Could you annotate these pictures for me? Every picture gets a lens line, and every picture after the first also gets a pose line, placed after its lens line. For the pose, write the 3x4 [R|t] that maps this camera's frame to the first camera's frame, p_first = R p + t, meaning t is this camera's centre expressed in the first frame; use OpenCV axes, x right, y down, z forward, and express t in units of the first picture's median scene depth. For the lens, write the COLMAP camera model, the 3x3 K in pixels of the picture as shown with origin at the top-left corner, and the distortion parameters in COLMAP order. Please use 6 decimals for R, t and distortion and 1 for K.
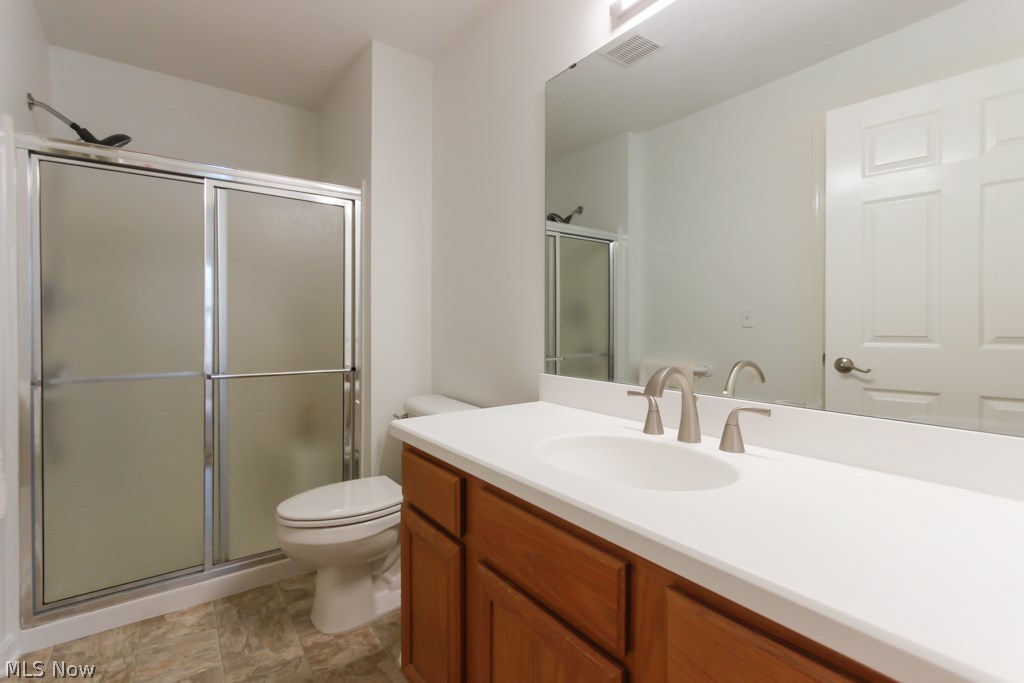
lens RADIAL K [[473.5, 0, 503.1], [0, 473.5, 331.9], [0, 0, 1]] dist [0.003516, 0.001131]
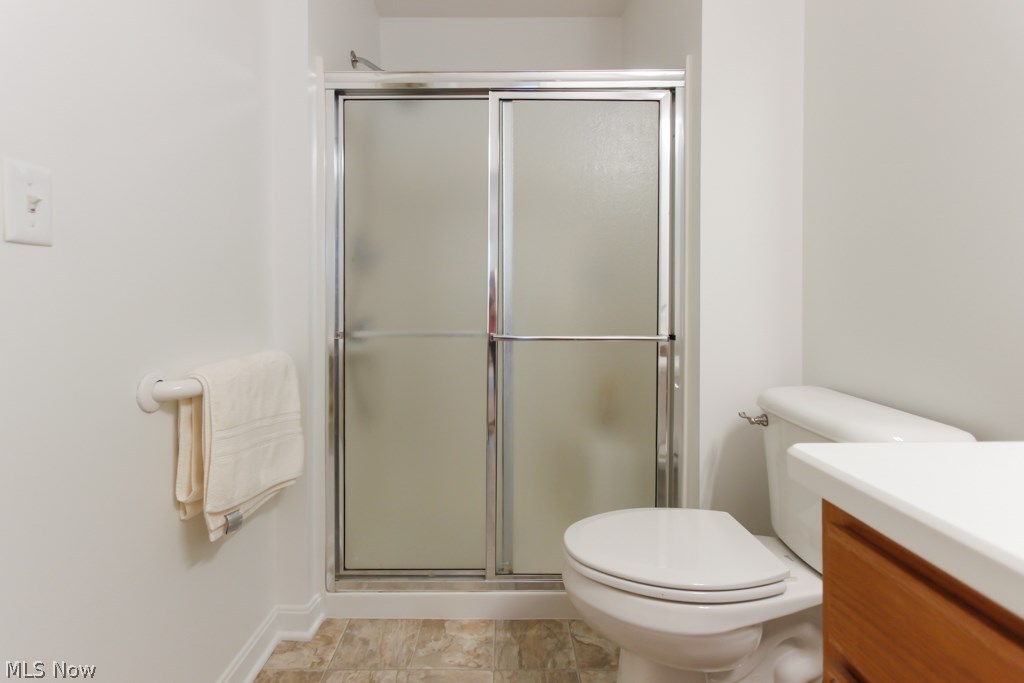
lens RADIAL K [[471.8, 0, 506.6], [0, 471.8, 299.8], [0, 0, 1]] dist [0.020142, 0.000281]
pose [[0.812007, -0.000323, -0.583647, -0.131754], [-0.004809, 0.999962, -0.007245, 0.036150], [0.583627, 0.008690, 0.811975, 0.363662]]
